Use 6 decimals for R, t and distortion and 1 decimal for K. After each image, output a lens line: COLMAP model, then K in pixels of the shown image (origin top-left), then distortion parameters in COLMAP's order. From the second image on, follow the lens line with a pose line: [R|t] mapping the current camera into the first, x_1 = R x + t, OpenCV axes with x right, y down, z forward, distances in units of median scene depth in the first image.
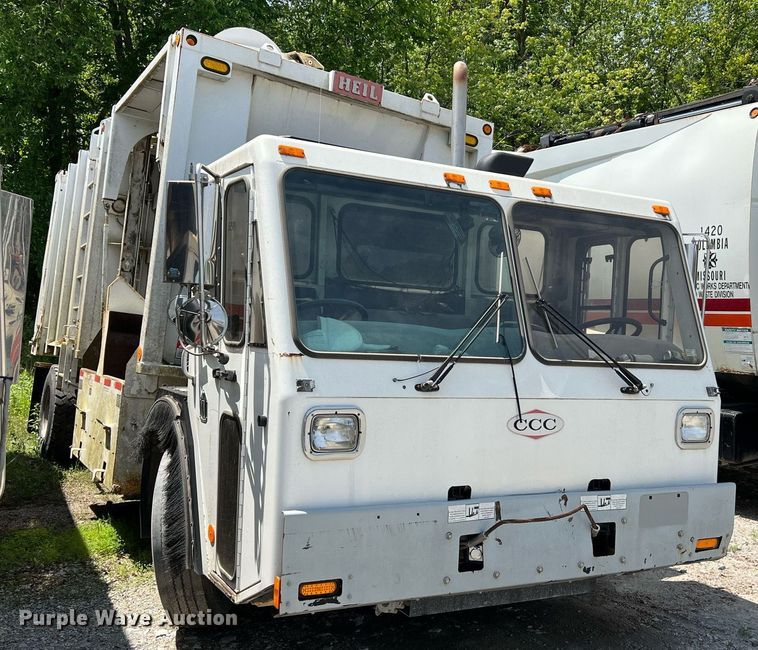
lens RADIAL K [[764.9, 0, 379.0], [0, 764.9, 325.0], [0, 0, 1]] dist [0.106719, -0.160058]
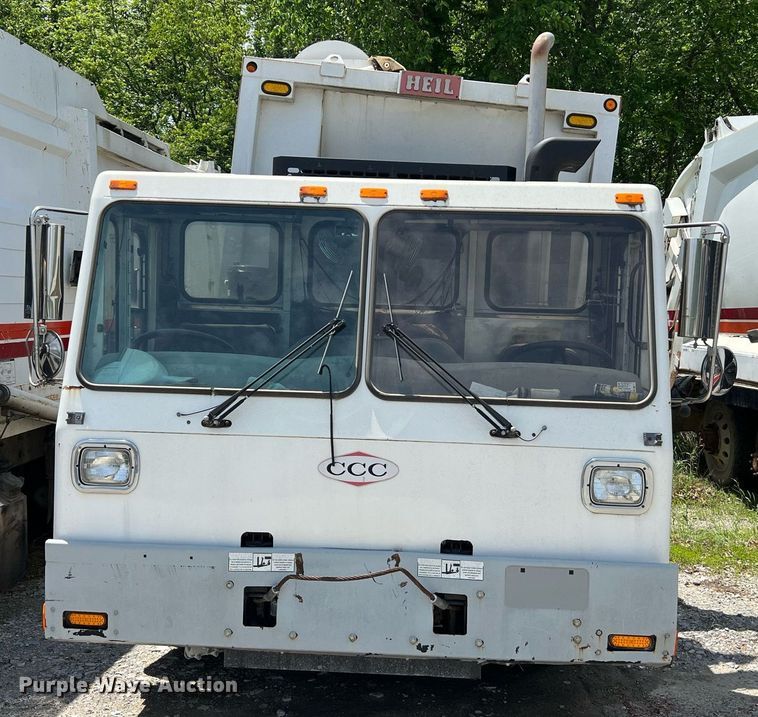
lens RADIAL K [[854.2, 0, 401.8], [0, 854.2, 330.5], [0, 0, 1]] dist [0.110756, -0.225001]
pose [[0.873826, -0.018451, -0.485889, 0.711690], [0.014415, 0.999824, -0.012043, -0.014271], [0.486026, 0.003519, 0.873937, 0.178433]]
